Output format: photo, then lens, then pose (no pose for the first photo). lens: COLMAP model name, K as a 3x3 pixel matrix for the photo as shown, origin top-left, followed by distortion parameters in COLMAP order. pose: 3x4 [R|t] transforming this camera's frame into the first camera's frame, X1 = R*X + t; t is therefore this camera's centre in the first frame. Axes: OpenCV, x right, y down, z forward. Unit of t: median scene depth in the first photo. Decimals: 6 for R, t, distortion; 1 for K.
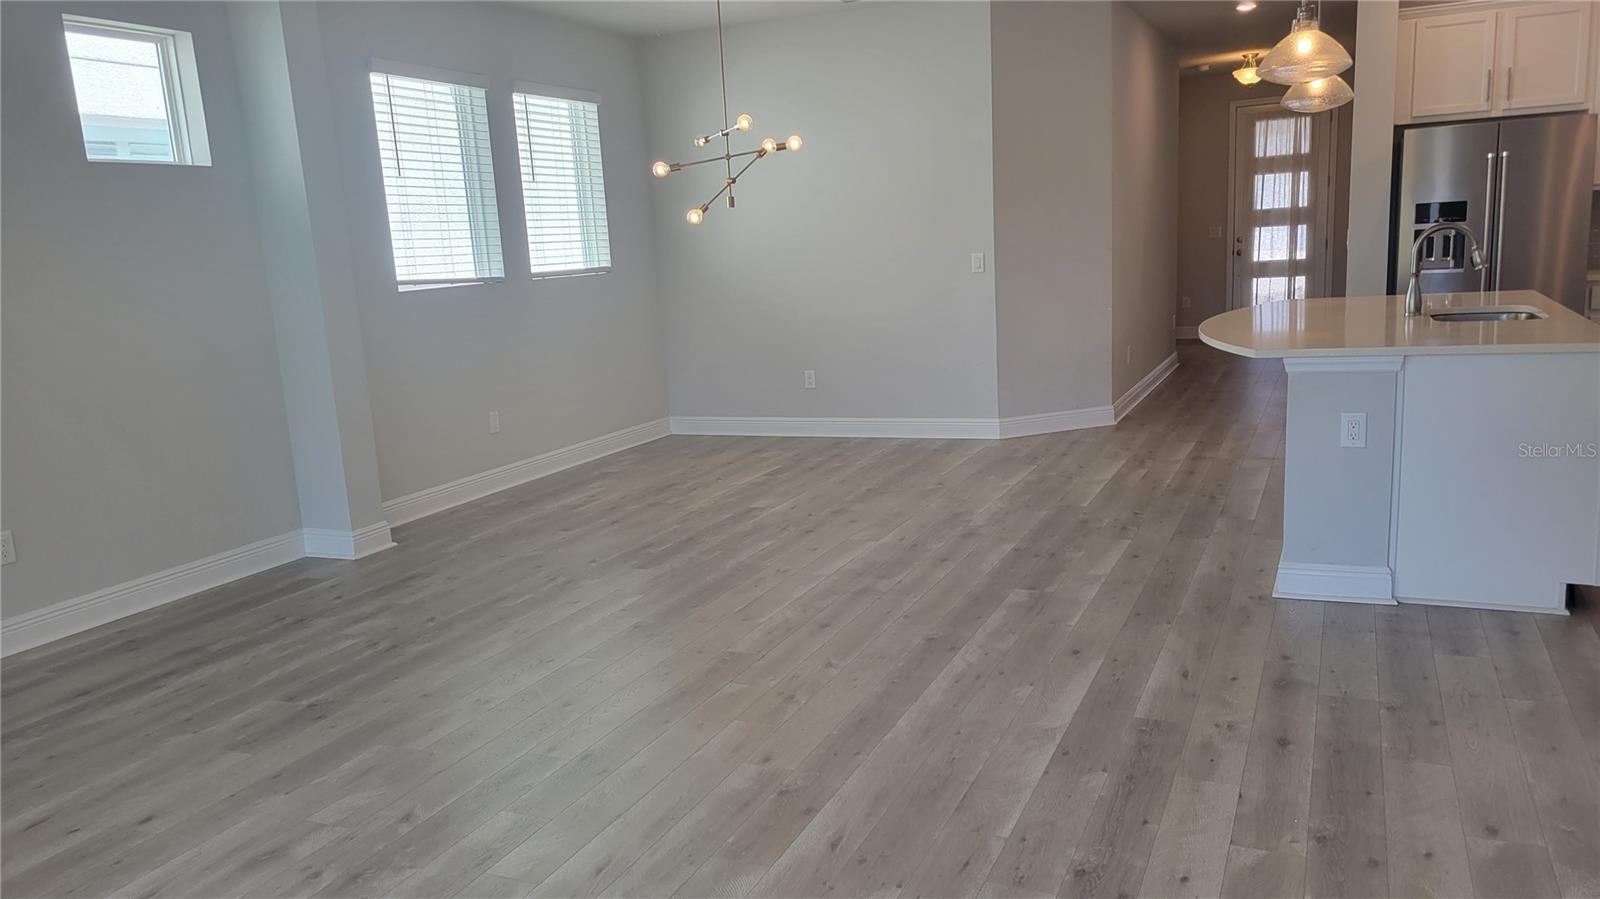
lens RADIAL K [[1187.5, 0, 781.0], [0, 1187.5, 462.9], [0, 0, 1]] dist [0.089953, -0.075953]
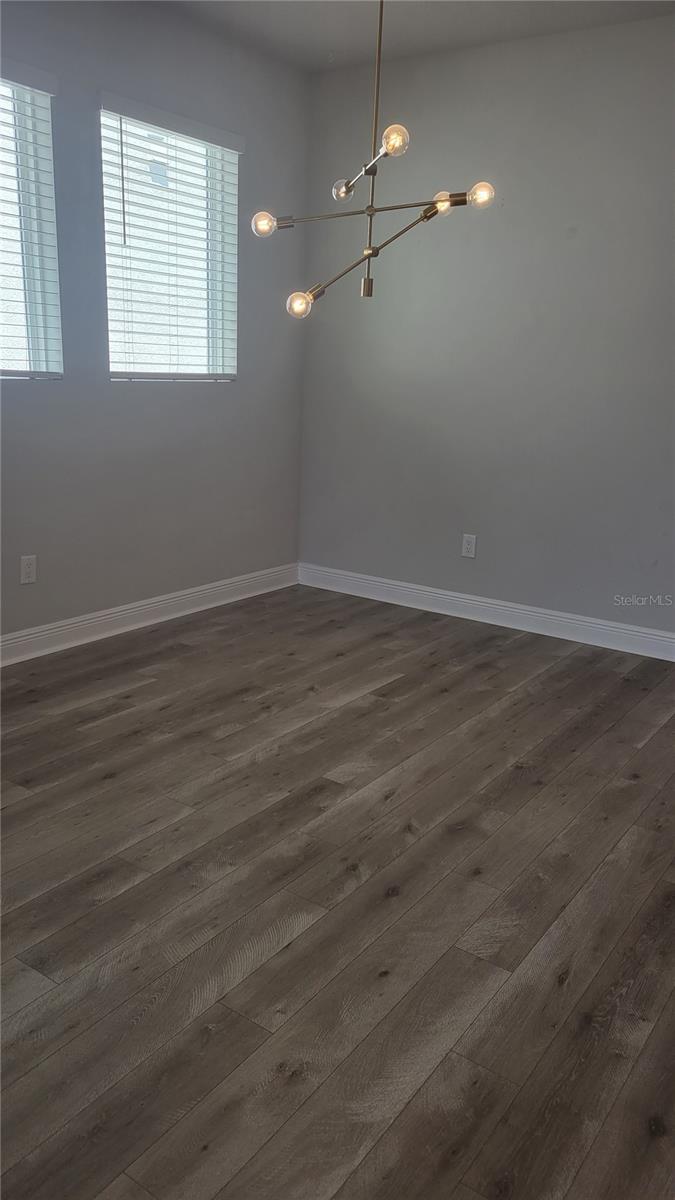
lens RADIAL K [[890.6, 0, 314.3], [0, 890.6, 625.3], [0, 0, 1]] dist [0.089953, -0.075953]
pose [[0.977250, 0.142644, -0.156957, 0.030332], [-0.125695, 0.985599, 0.113117, -0.089649], [0.170832, -0.090815, 0.981106, 0.493873]]
